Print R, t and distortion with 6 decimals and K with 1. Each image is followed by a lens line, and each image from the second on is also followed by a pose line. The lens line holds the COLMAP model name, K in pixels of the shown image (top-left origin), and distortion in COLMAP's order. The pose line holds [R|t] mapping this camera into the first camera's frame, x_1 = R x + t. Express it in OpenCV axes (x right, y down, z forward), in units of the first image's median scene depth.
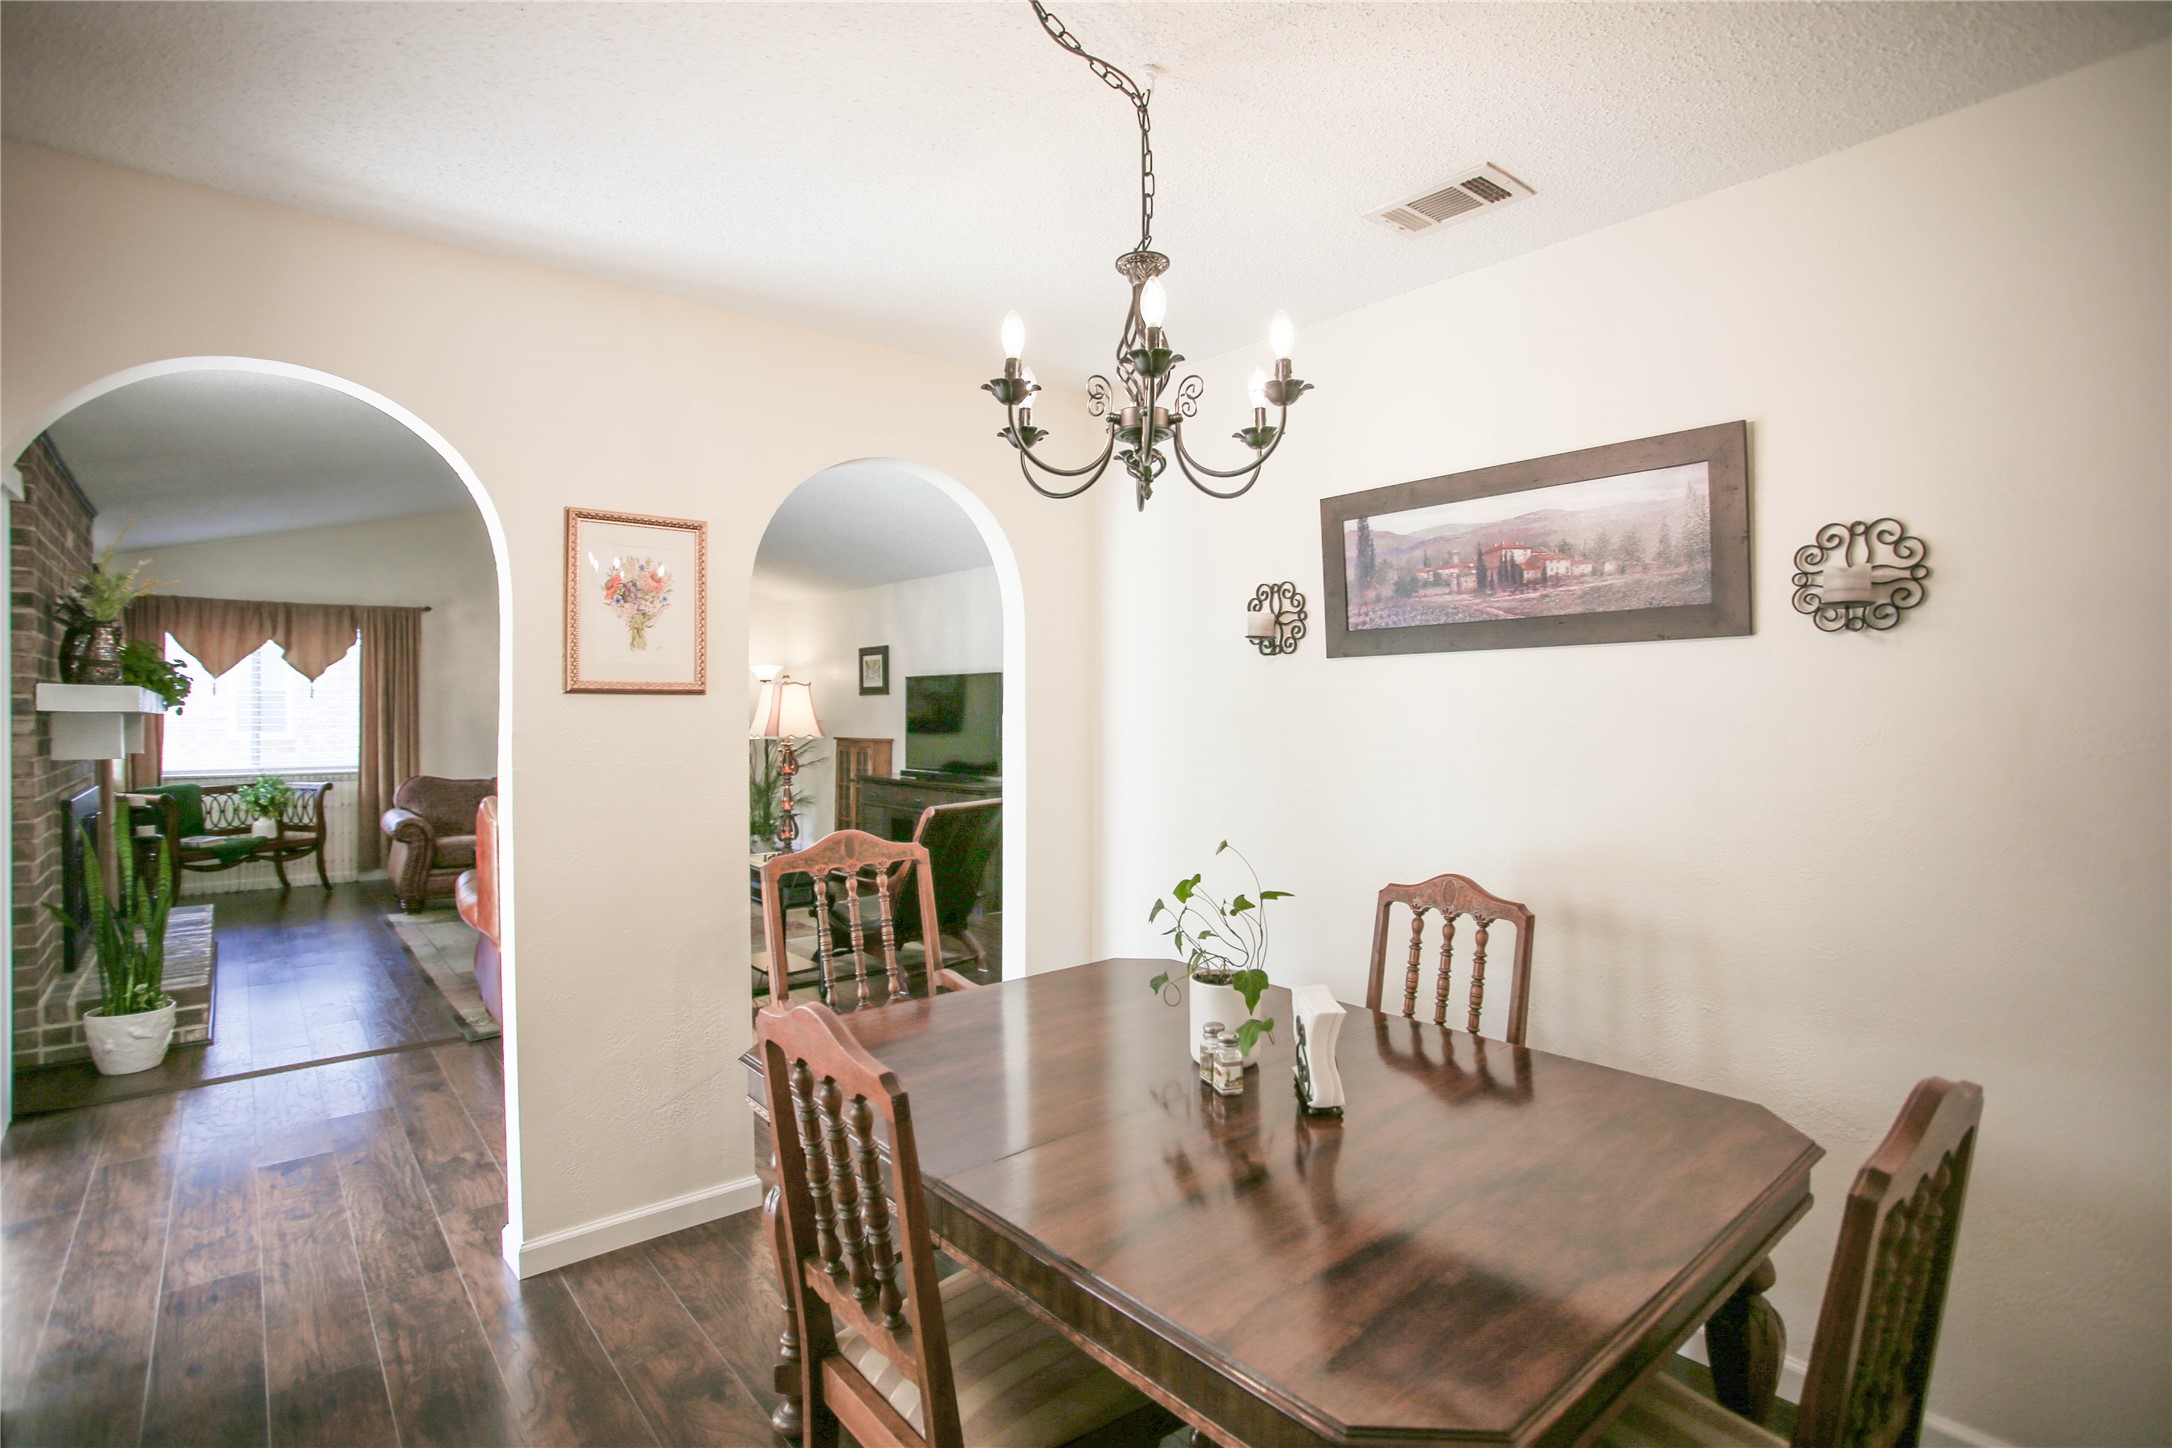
lens RADIAL K [[1053.9, 0, 1094.1], [0, 1053.9, 717.4], [0, 0, 1]] dist [-0.063639, 0.020987]
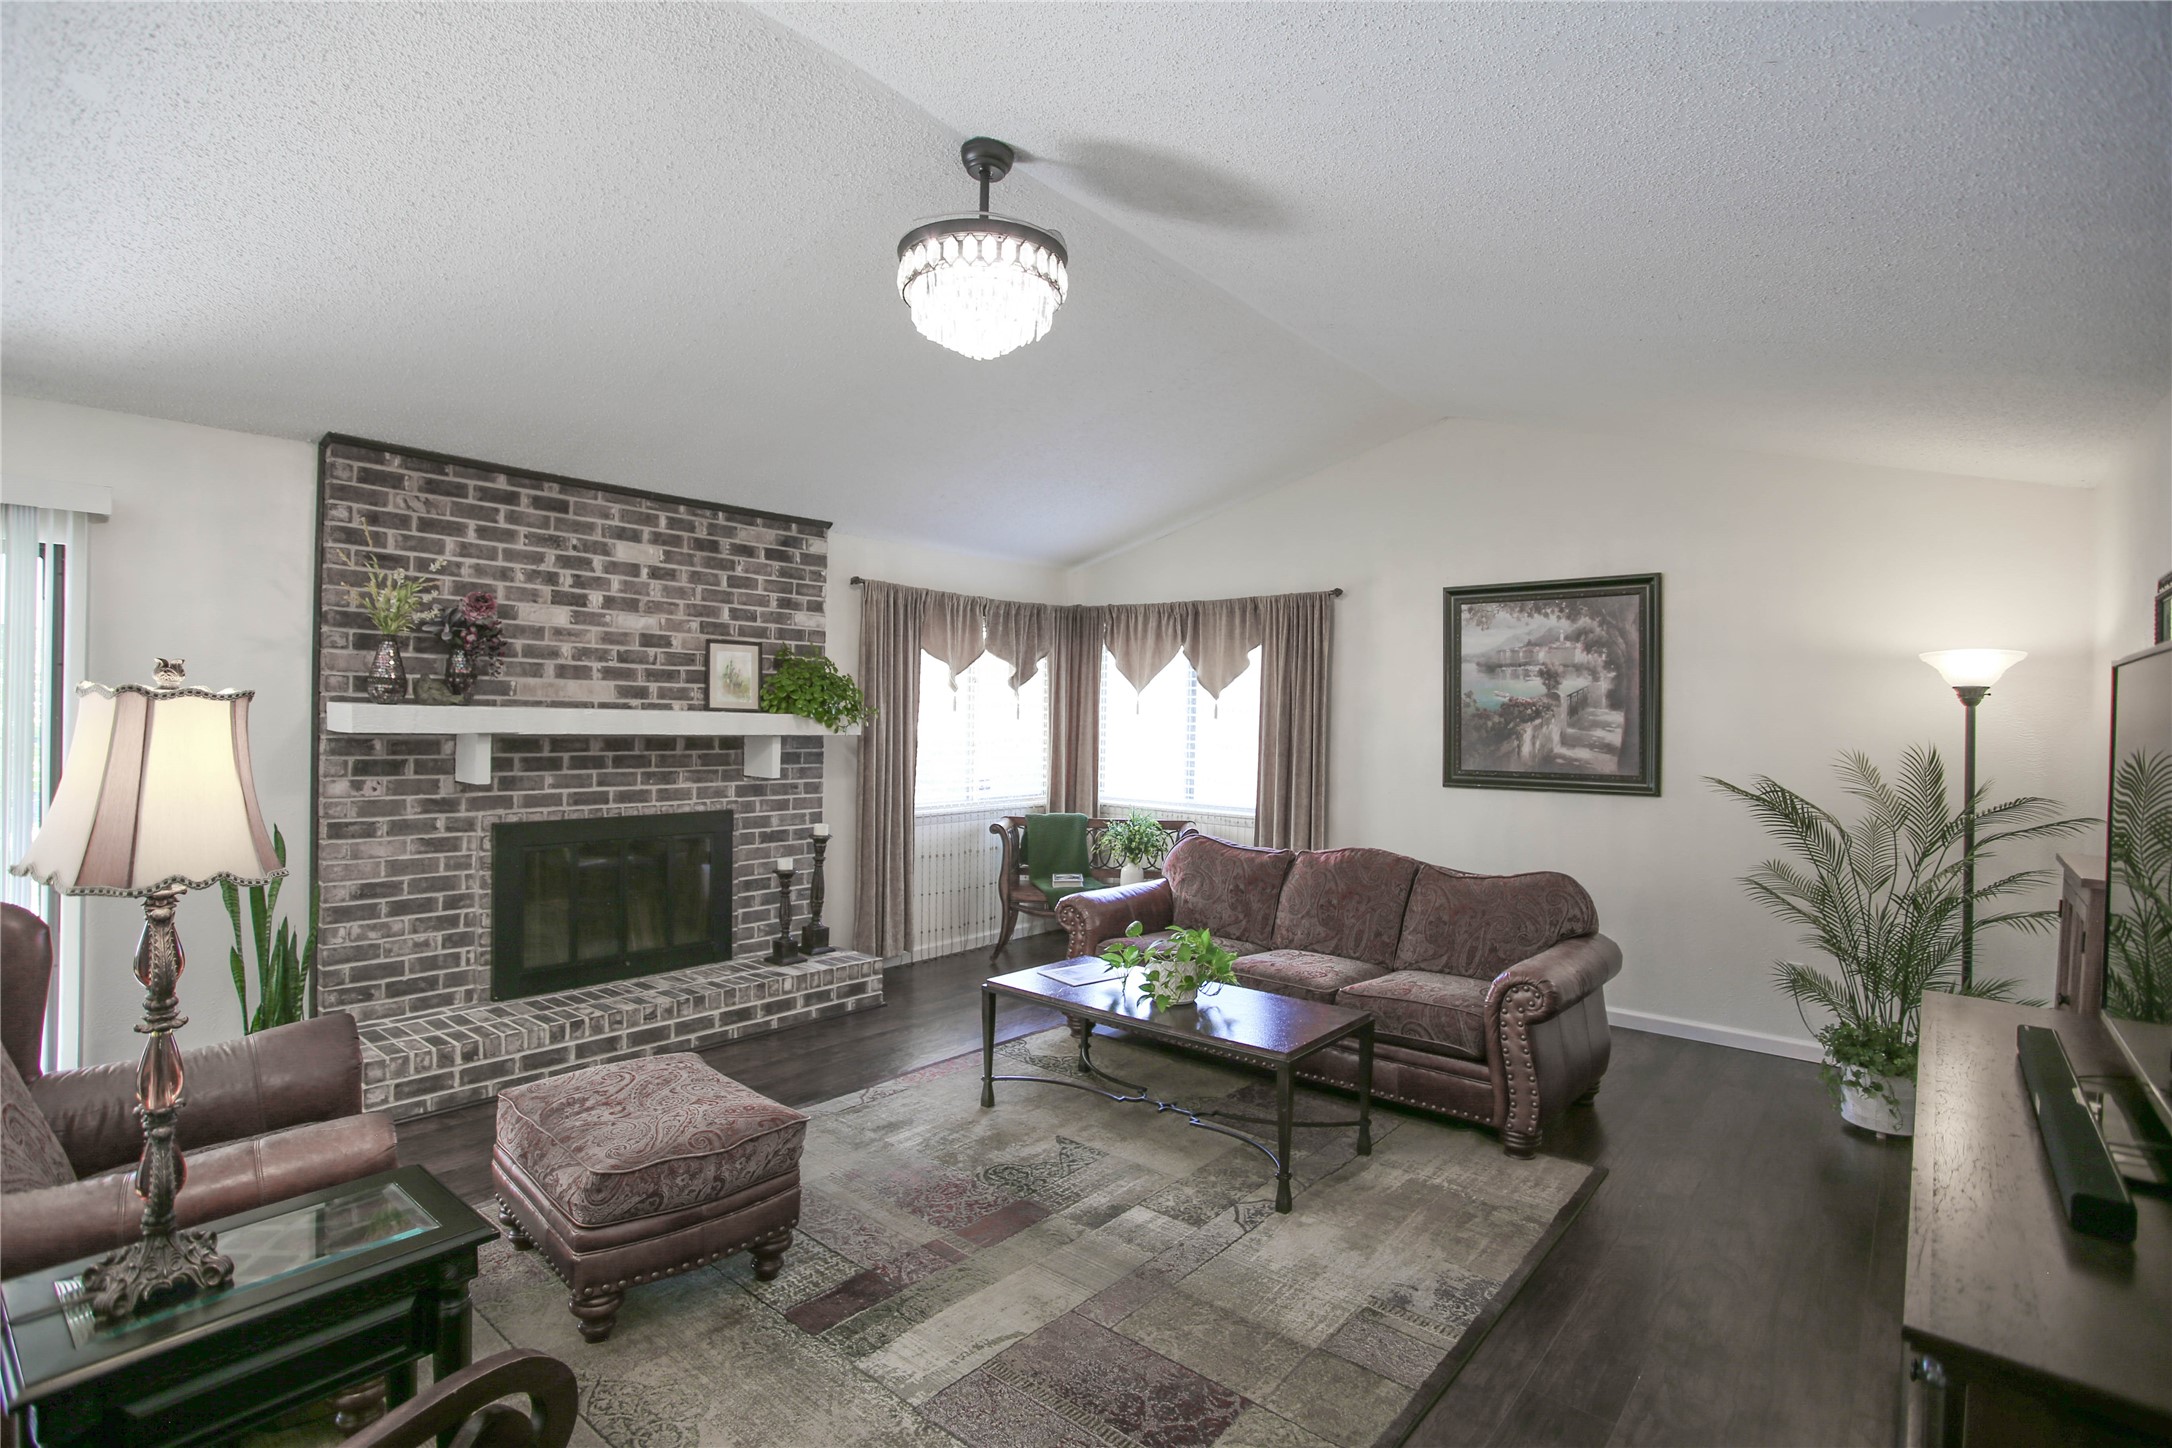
lens RADIAL K [[1053.9, 0, 1056.1], [0, 1053.9, 706.6], [0, 0, 1]] dist [-0.063639, 0.020987]
pose [[0.161407, 0.002088, -0.986886, 0.023857], [-0.025636, 0.999669, -0.002077, -0.025376], [0.986555, 0.025635, 0.161407, 0.799439]]
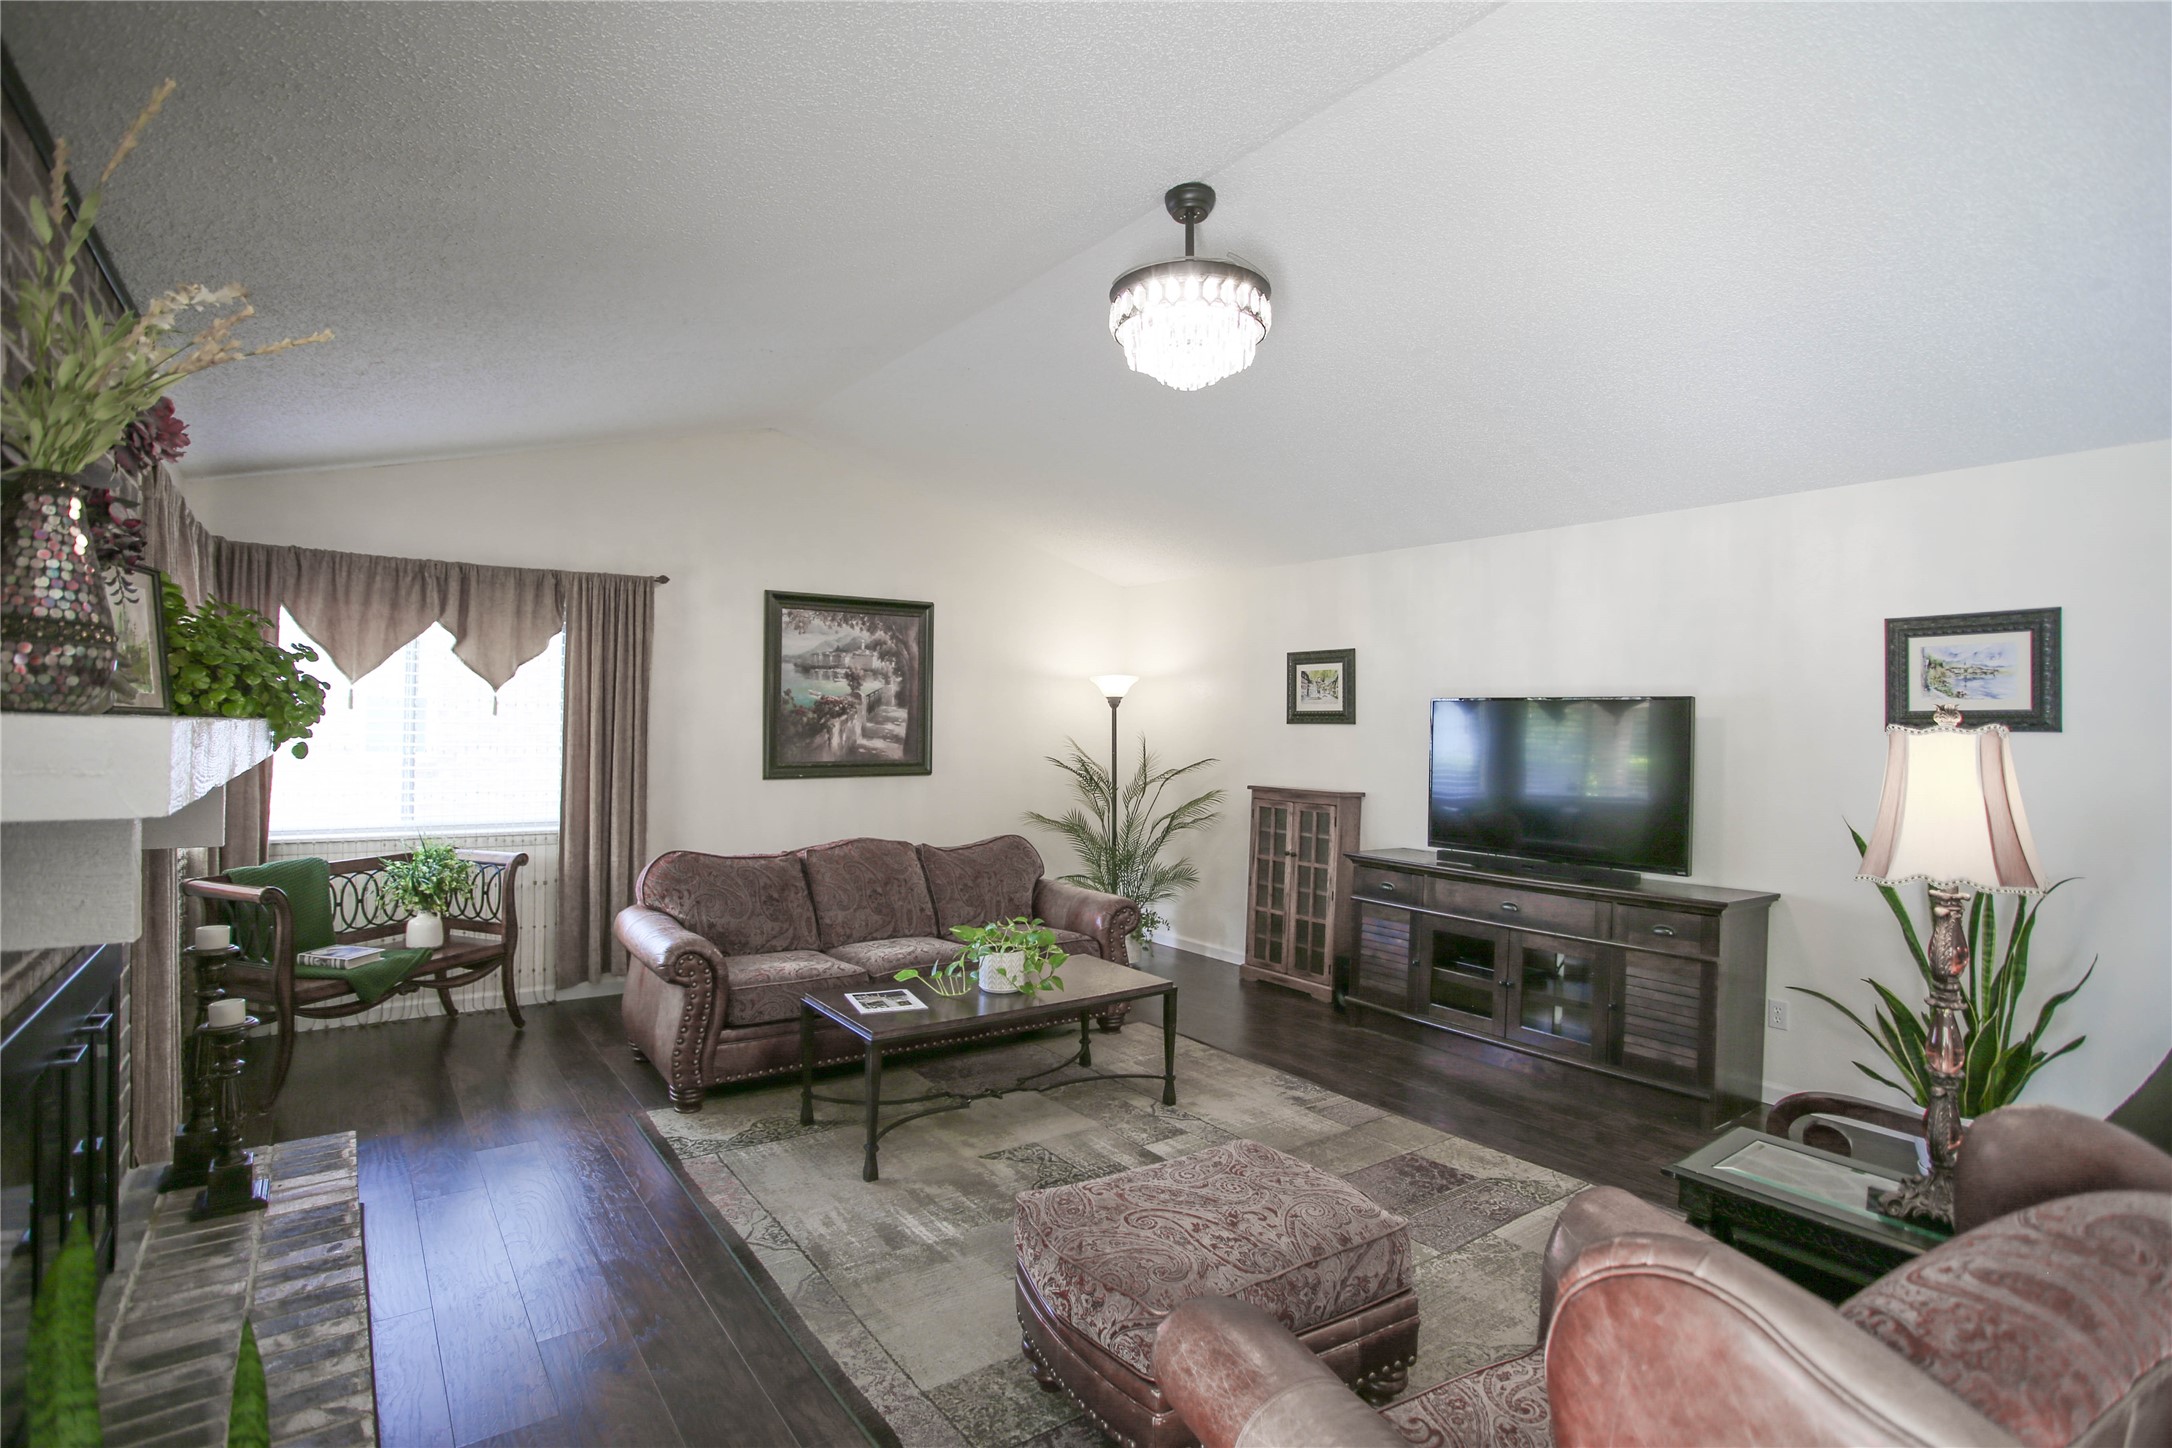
lens RADIAL K [[1053.9, 0, 1081.7], [0, 1053.9, 720.5], [0, 0, 1]] dist [-0.063639, 0.020987]
pose [[0.996970, 0.018630, -0.075529, -0.380934], [-0.019447, 0.999760, -0.010103, -0.017699], [0.075322, 0.011541, 0.997092, 0.417440]]
